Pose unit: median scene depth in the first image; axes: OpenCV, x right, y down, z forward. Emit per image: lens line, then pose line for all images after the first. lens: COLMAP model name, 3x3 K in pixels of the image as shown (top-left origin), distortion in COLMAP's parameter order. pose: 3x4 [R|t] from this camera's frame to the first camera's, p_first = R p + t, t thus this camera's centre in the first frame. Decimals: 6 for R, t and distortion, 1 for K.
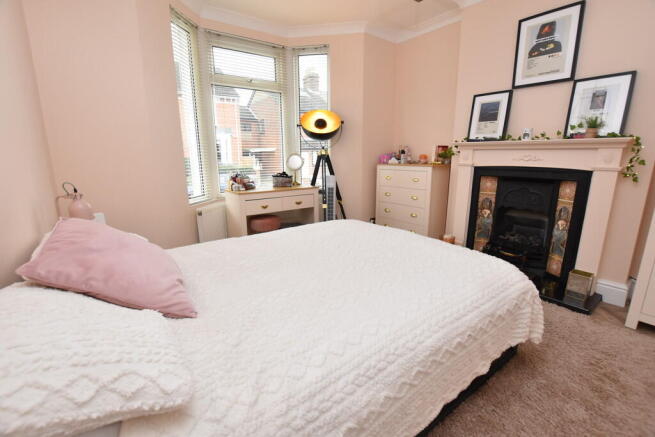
lens RADIAL K [[289.8, 0, 326.8], [0, 289.8, 217.1], [0, 0, 1]] dist [-0.042903, 0.012758]
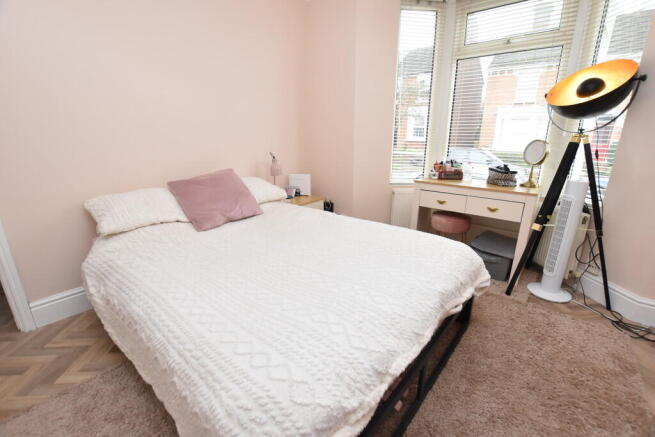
lens RADIAL K [[289.8, 0, 326.8], [0, 289.8, 217.1], [0, 0, 1]] dist [-0.042903, 0.012758]
pose [[0.240595, 0.275418, -0.930730, 0.503958], [-0.213060, 0.950496, 0.226191, -0.113712], [0.946953, 0.143881, 0.287365, 0.448354]]
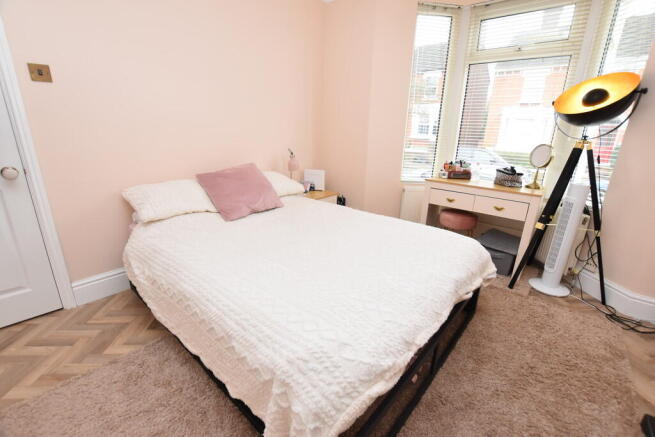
lens RADIAL K [[289.8, 0, 326.8], [0, 289.8, 217.1], [0, 0, 1]] dist [-0.042903, 0.012758]
pose [[0.231314, 0.297970, -0.926125, 0.542463], [-0.238579, 0.940248, 0.242925, -0.112350], [0.943172, 0.164762, 0.288582, 0.389807]]
